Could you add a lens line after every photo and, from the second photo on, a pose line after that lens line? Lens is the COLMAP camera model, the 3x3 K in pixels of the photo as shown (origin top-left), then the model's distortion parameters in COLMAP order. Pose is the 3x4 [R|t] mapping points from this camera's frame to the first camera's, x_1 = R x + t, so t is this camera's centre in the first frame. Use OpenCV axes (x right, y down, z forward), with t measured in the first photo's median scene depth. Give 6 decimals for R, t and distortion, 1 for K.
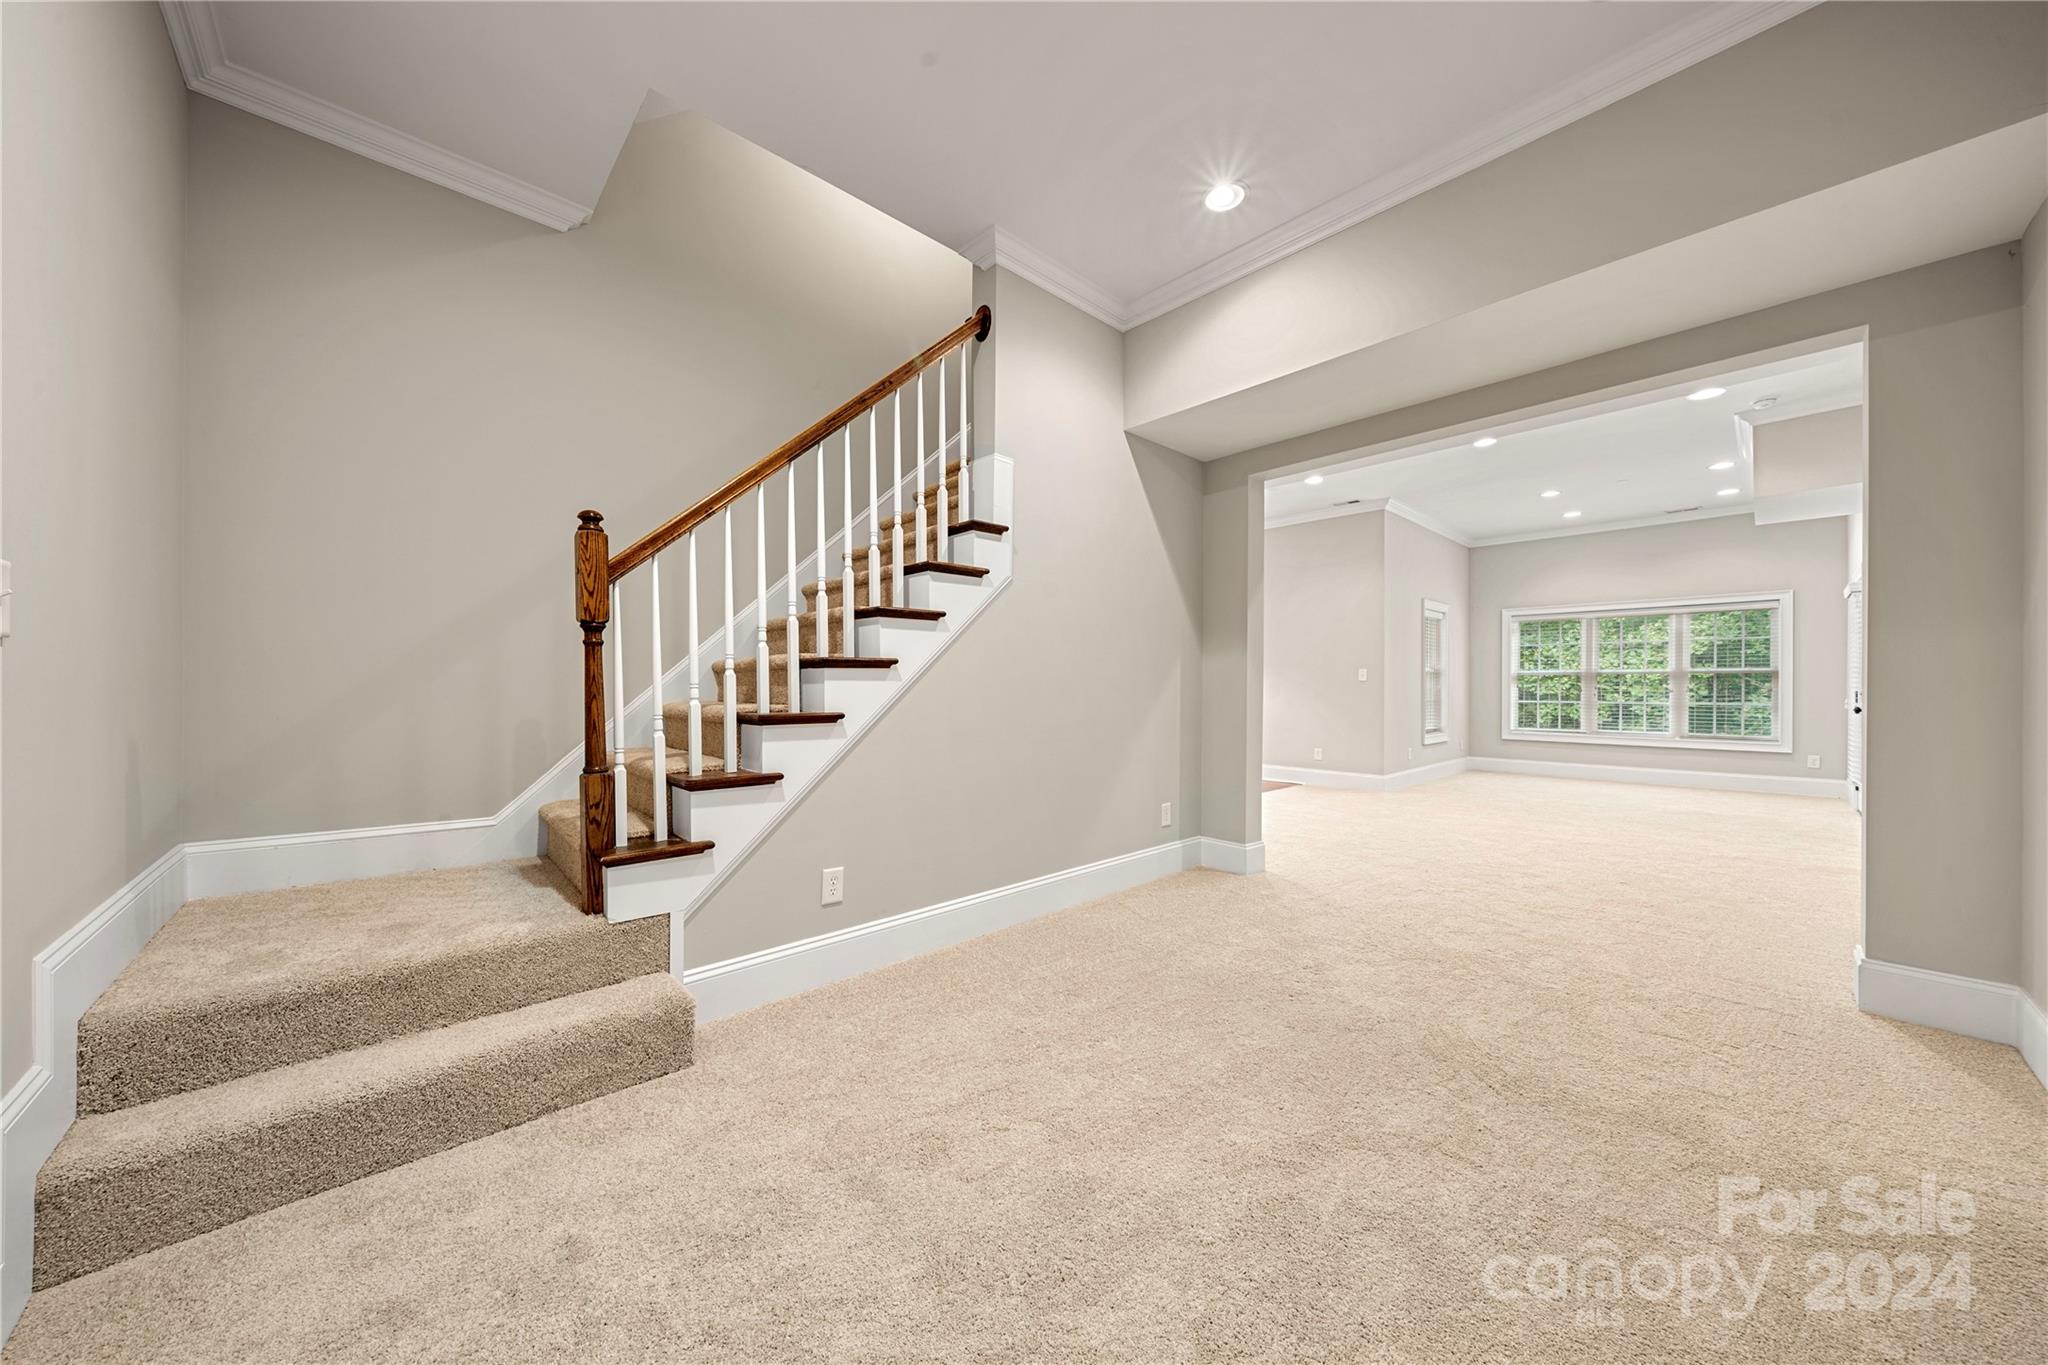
lens RADIAL K [[705.2, 0, 1022.0], [0, 705.2, 683.5], [0, 0, 1]] dist [-0.012578, 0.000826]
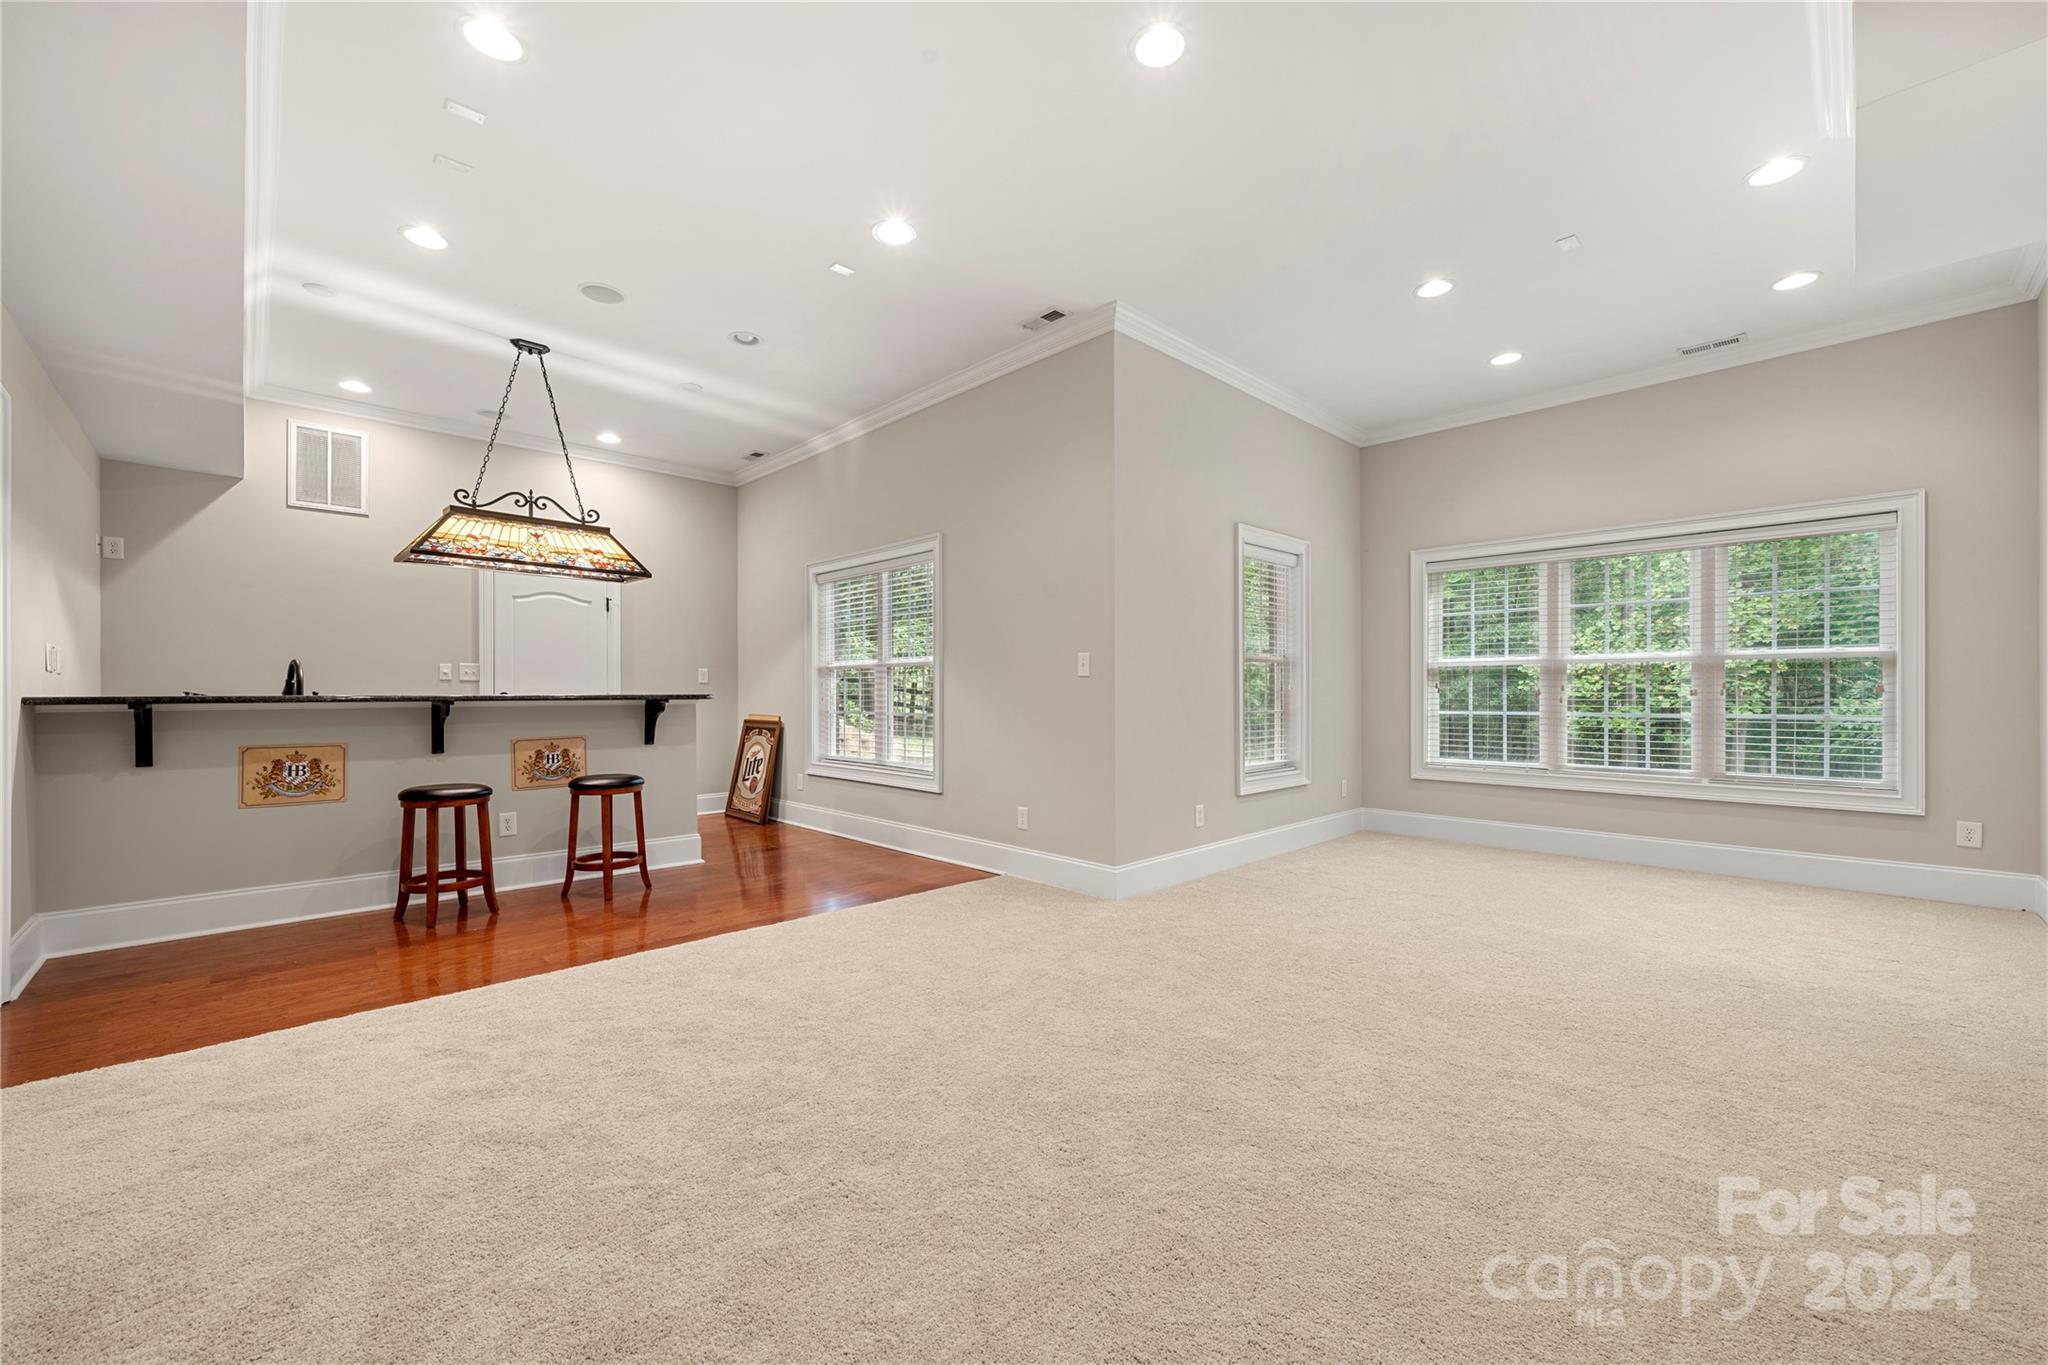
lens RADIAL K [[827.9, 0, 1029.2], [0, 827.9, 685.3], [0, 0, 1]] dist [-0.000015, -0.000363]
pose [[0.999363, -0.004124, 0.035452, 0.361421], [0.004190, 0.999990, -0.001769, 0.003664], [-0.035444, 0.001916, 0.999370, 0.348537]]
